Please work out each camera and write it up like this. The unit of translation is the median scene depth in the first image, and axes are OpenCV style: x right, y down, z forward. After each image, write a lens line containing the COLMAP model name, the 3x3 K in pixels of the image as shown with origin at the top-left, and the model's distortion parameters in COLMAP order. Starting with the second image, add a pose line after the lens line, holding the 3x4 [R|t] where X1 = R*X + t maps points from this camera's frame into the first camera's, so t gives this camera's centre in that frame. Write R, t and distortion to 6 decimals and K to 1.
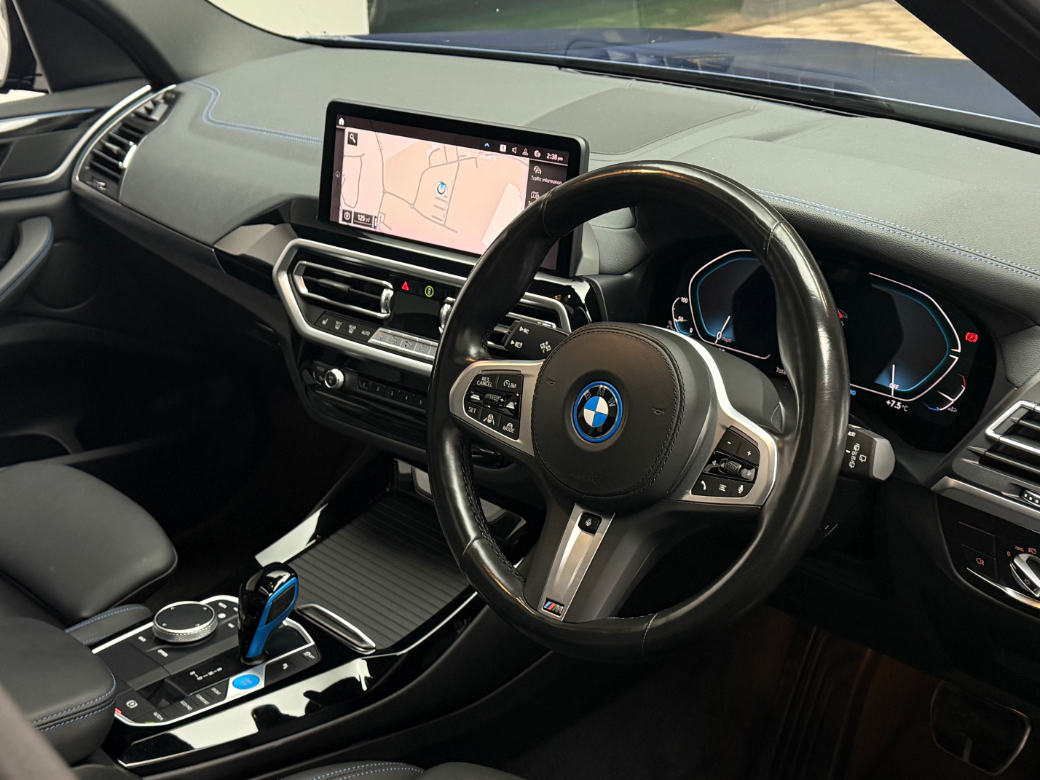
lens RADIAL K [[1390.4, 0, 520.2], [0, 1390.4, 390.8], [0, 0, 1]] dist [-0.172514, 0.000000]
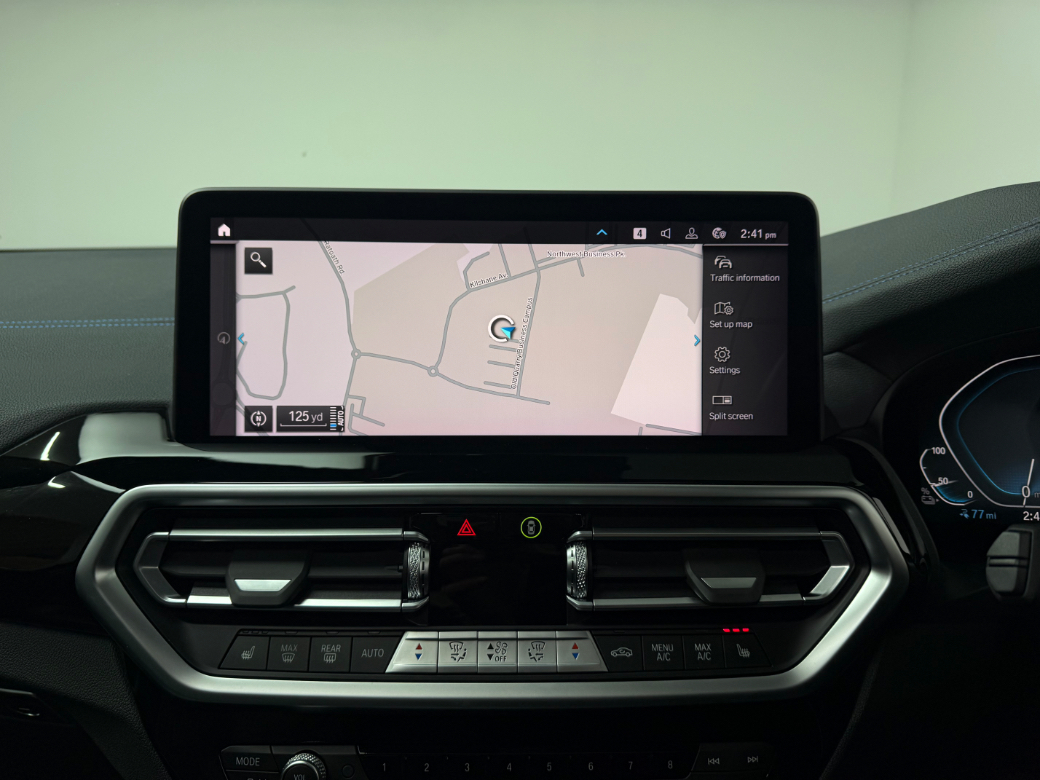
lens RADIAL K [[731.4, 0, 519.5], [0, 731.4, 389.0], [0, 0, 1]] dist [-0.008199, -0.004721]
pose [[0.779320, -0.077489, 0.621816, -0.221626], [0.233495, 0.956770, -0.173409, -0.073388], [-0.581498, 0.280332, 0.763724, 0.779945]]
